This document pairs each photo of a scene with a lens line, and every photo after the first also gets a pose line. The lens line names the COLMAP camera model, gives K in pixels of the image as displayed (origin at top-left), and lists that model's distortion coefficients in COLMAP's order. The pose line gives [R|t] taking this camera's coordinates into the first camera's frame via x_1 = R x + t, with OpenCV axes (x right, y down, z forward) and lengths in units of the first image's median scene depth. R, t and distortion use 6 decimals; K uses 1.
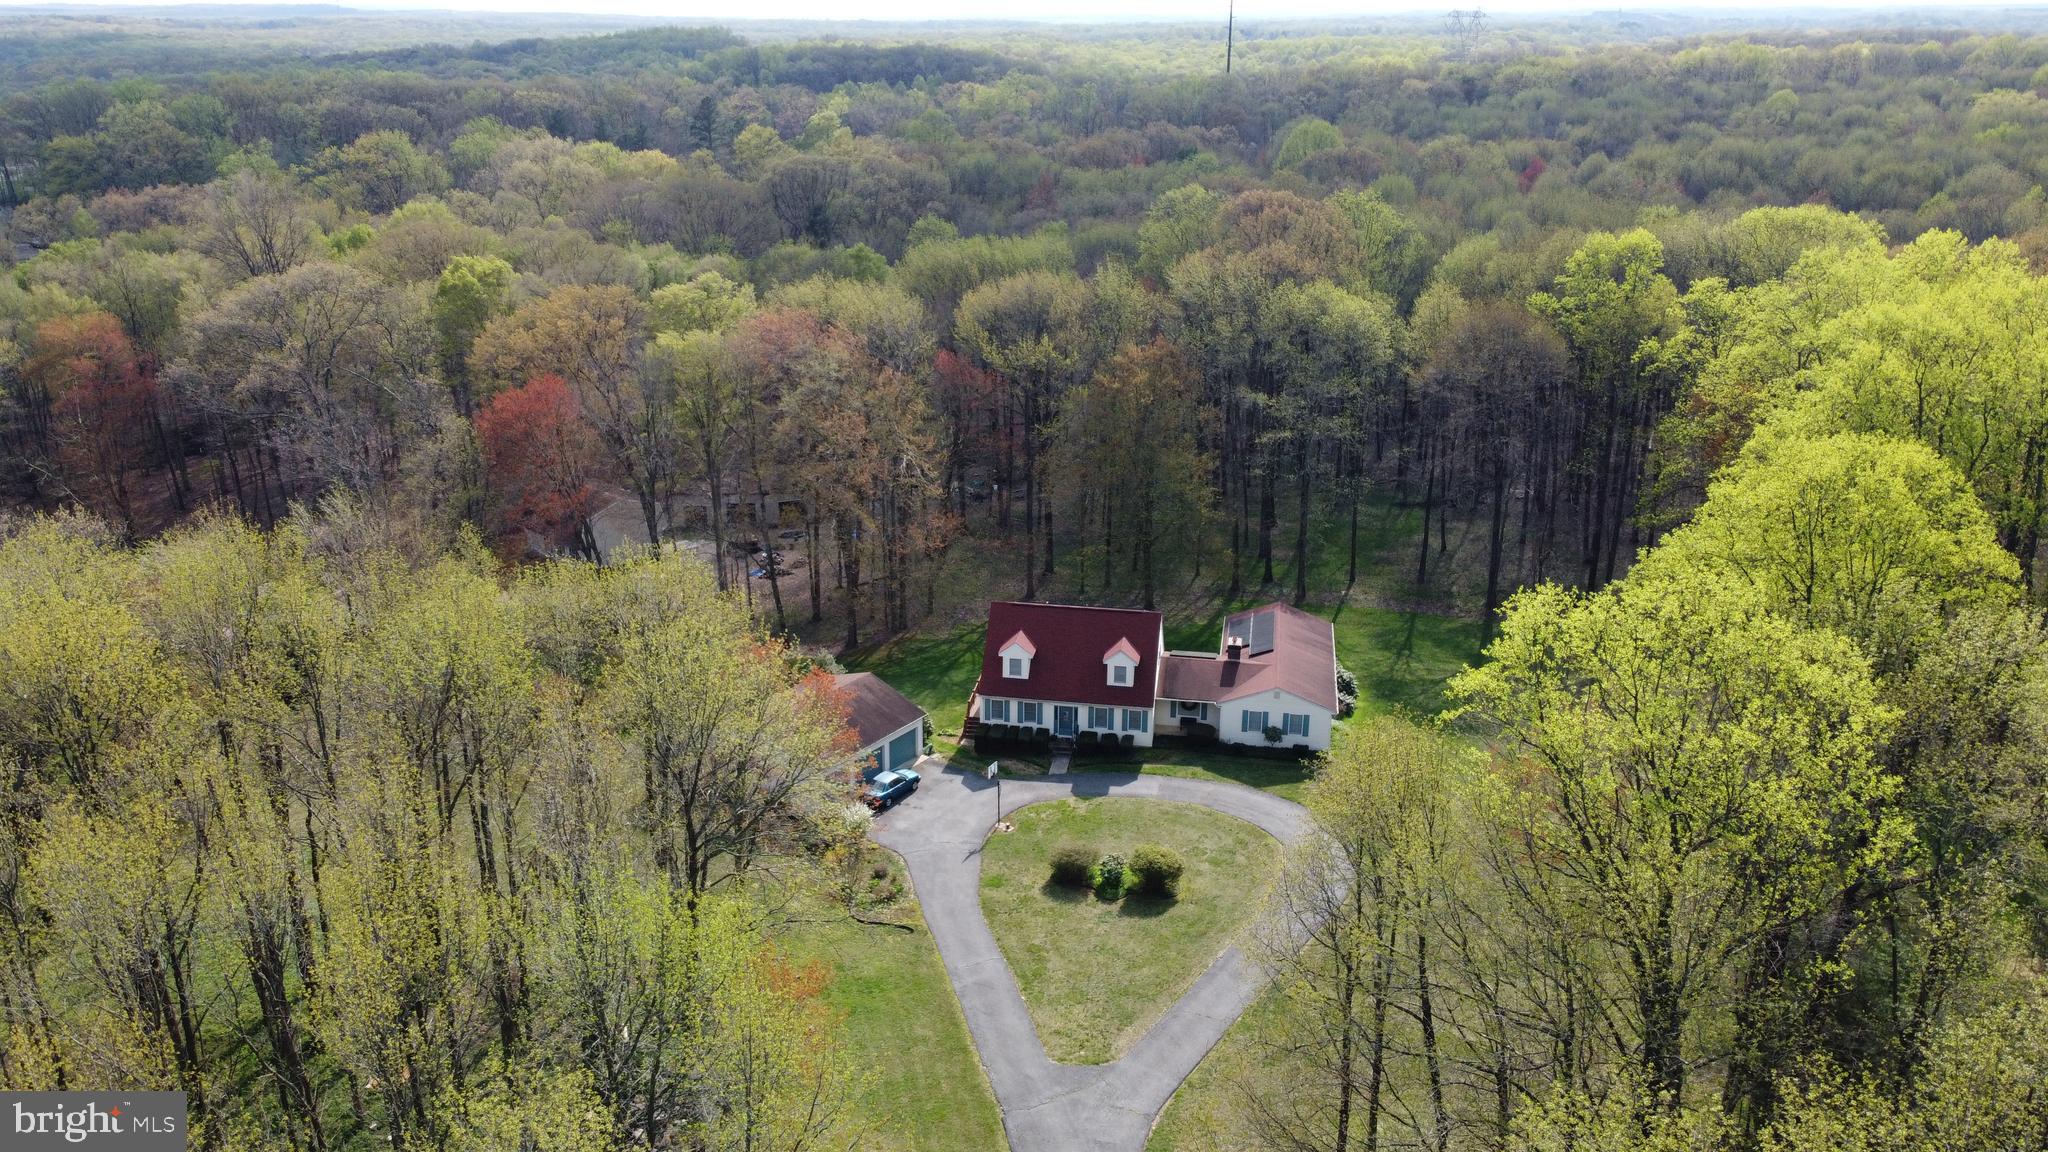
lens RADIAL K [[1541.6, 0, 1021.1], [0, 1541.6, 579.2], [0, 0, 1]] dist [0.004736, -0.007101]
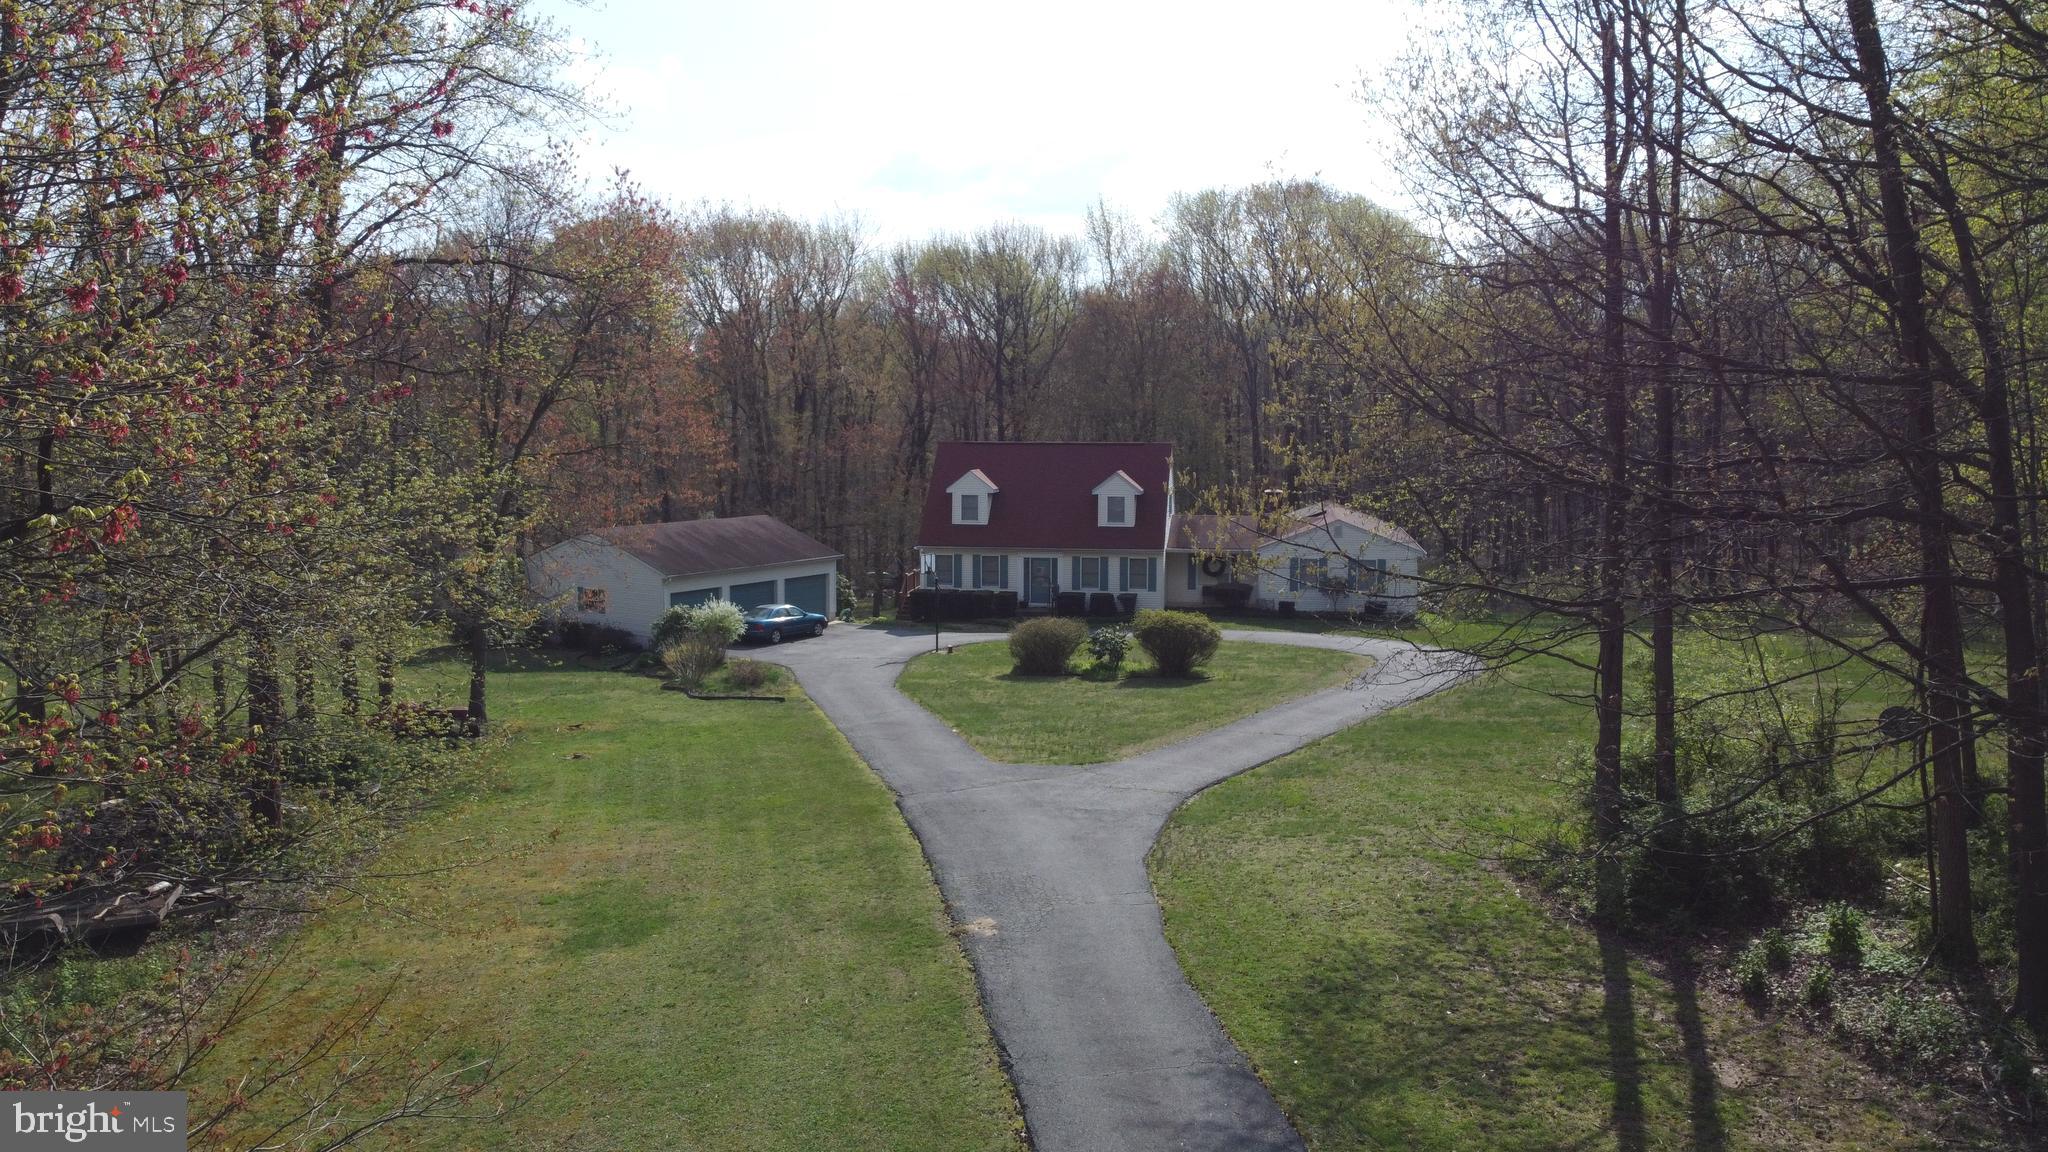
lens RADIAL K [[1541.6, 0, 1009.2], [0, 1541.6, 578.5], [0, 0, 1]] dist [0.004736, -0.007101]
pose [[0.999962, -0.005229, -0.006907, 0.019993], [0.003402, 0.970264, -0.242025, 0.270536], [0.007967, 0.241992, 0.970246, 0.321481]]
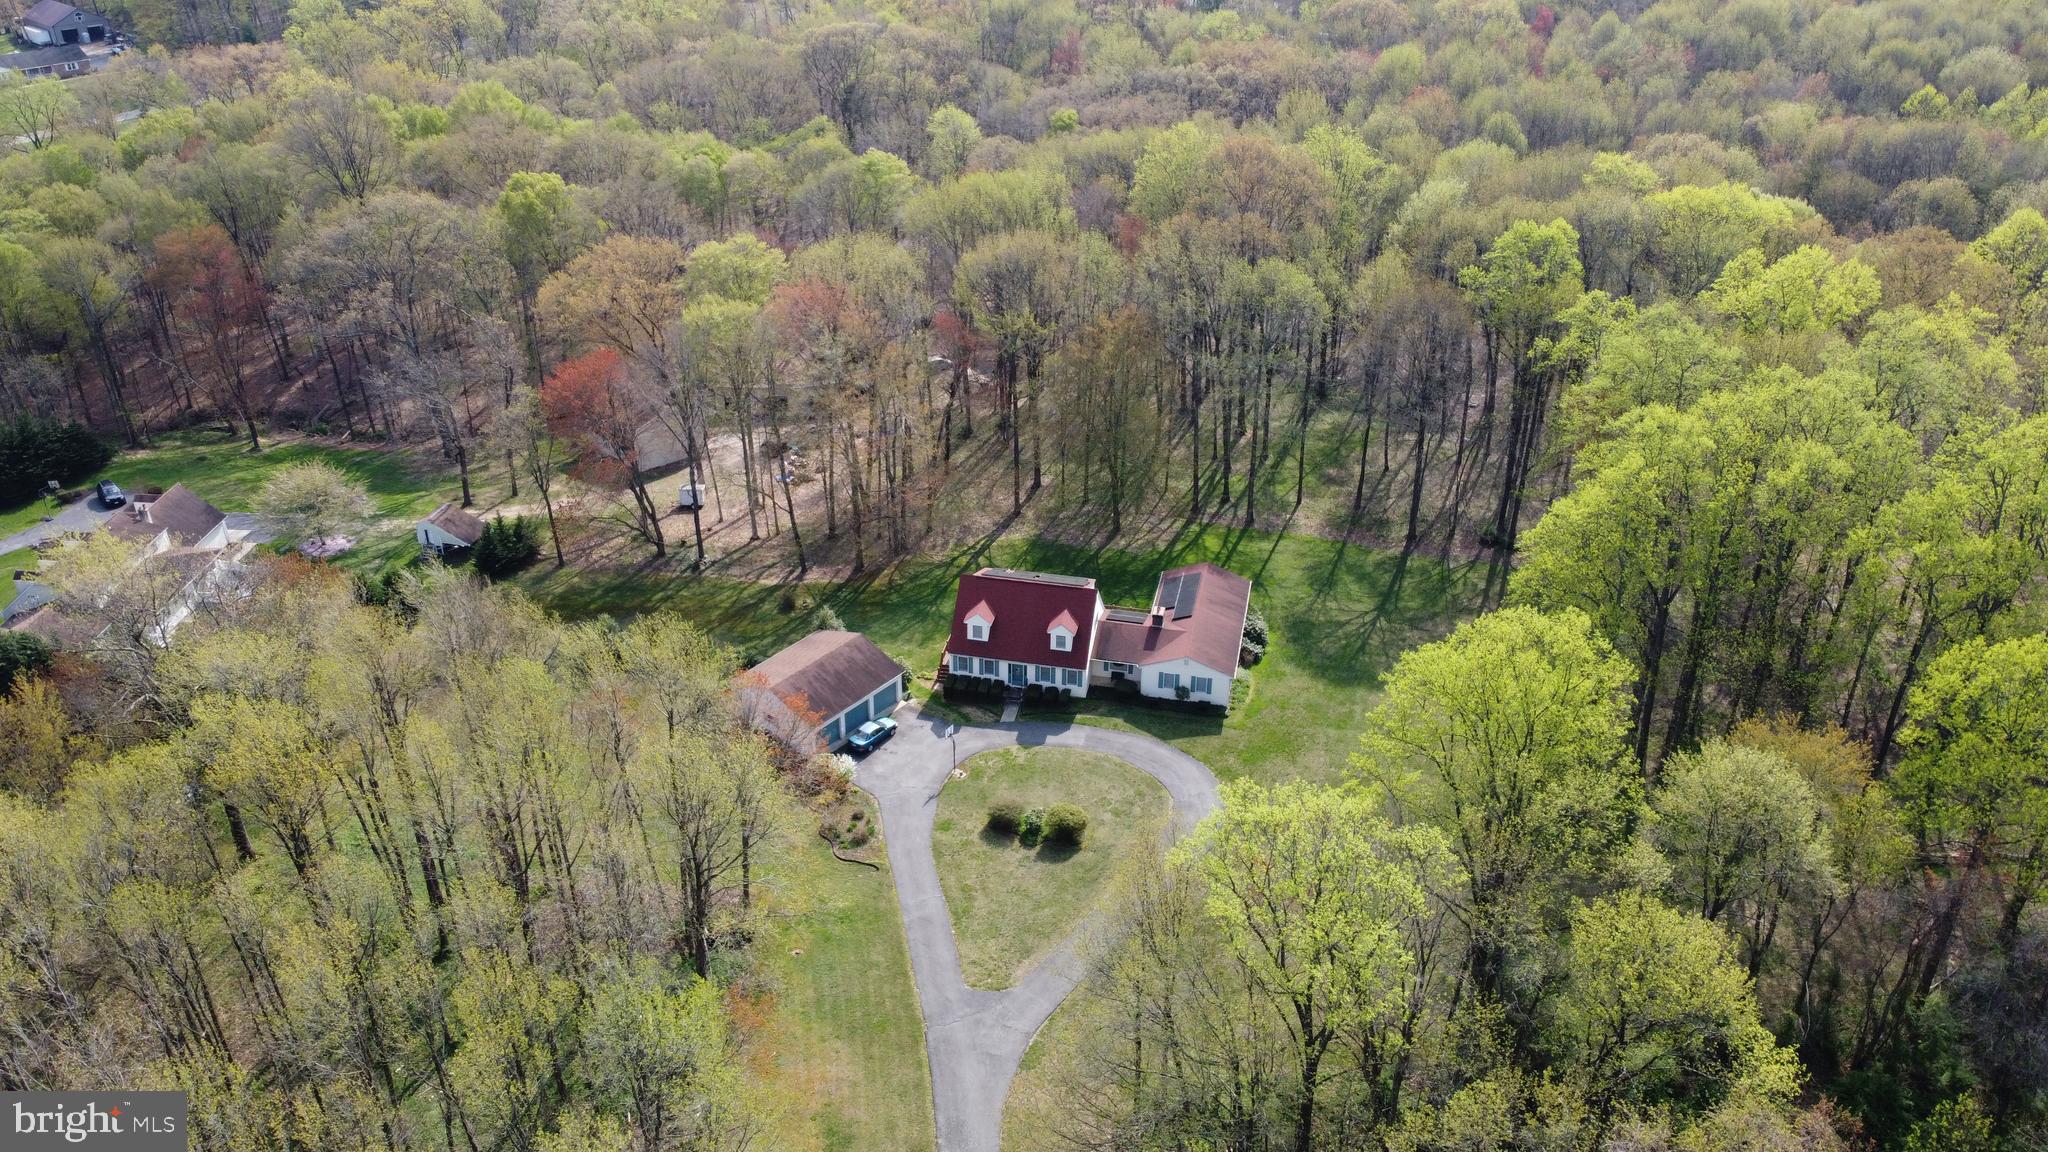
lens RADIAL K [[1541.6, 0, 1020.8], [0, 1541.6, 574.8], [0, 0, 1]] dist [0.004736, -0.007101]
pose [[0.998854, 0.022992, -0.041984, 0.084391], [-0.015334, 0.984559, 0.174379, -0.210572], [0.045345, -0.173535, 0.983783, -0.214564]]
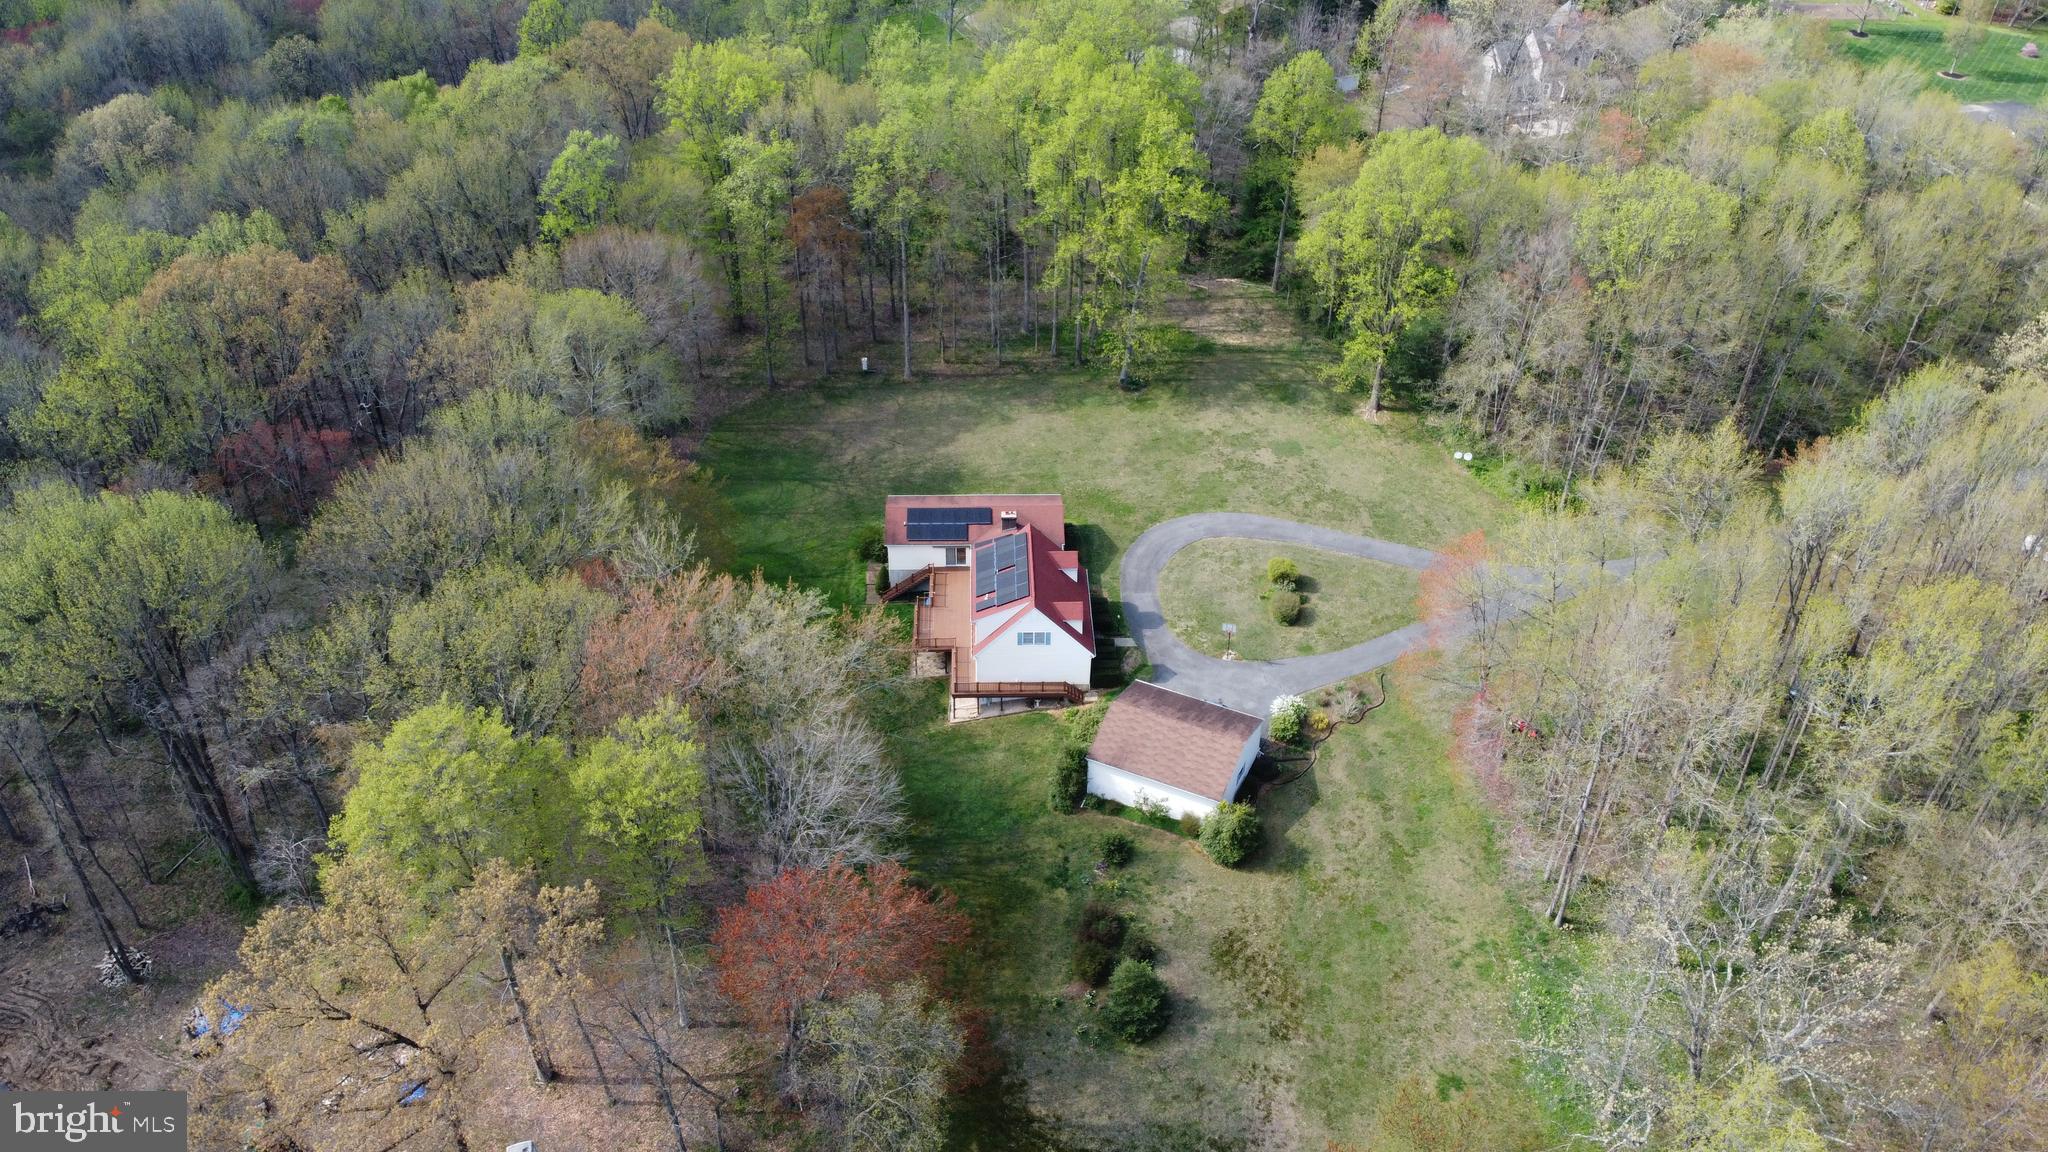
lens RADIAL K [[1541.6, 0, 1015.3], [0, 1541.6, 567.7], [0, 0, 1]] dist [0.004736, -0.007101]
pose [[-0.185520, -0.584241, 0.790092, -0.942197], [0.330580, 0.720075, 0.610089, -0.739781], [-0.925364, 0.374373, 0.059550, 0.989411]]
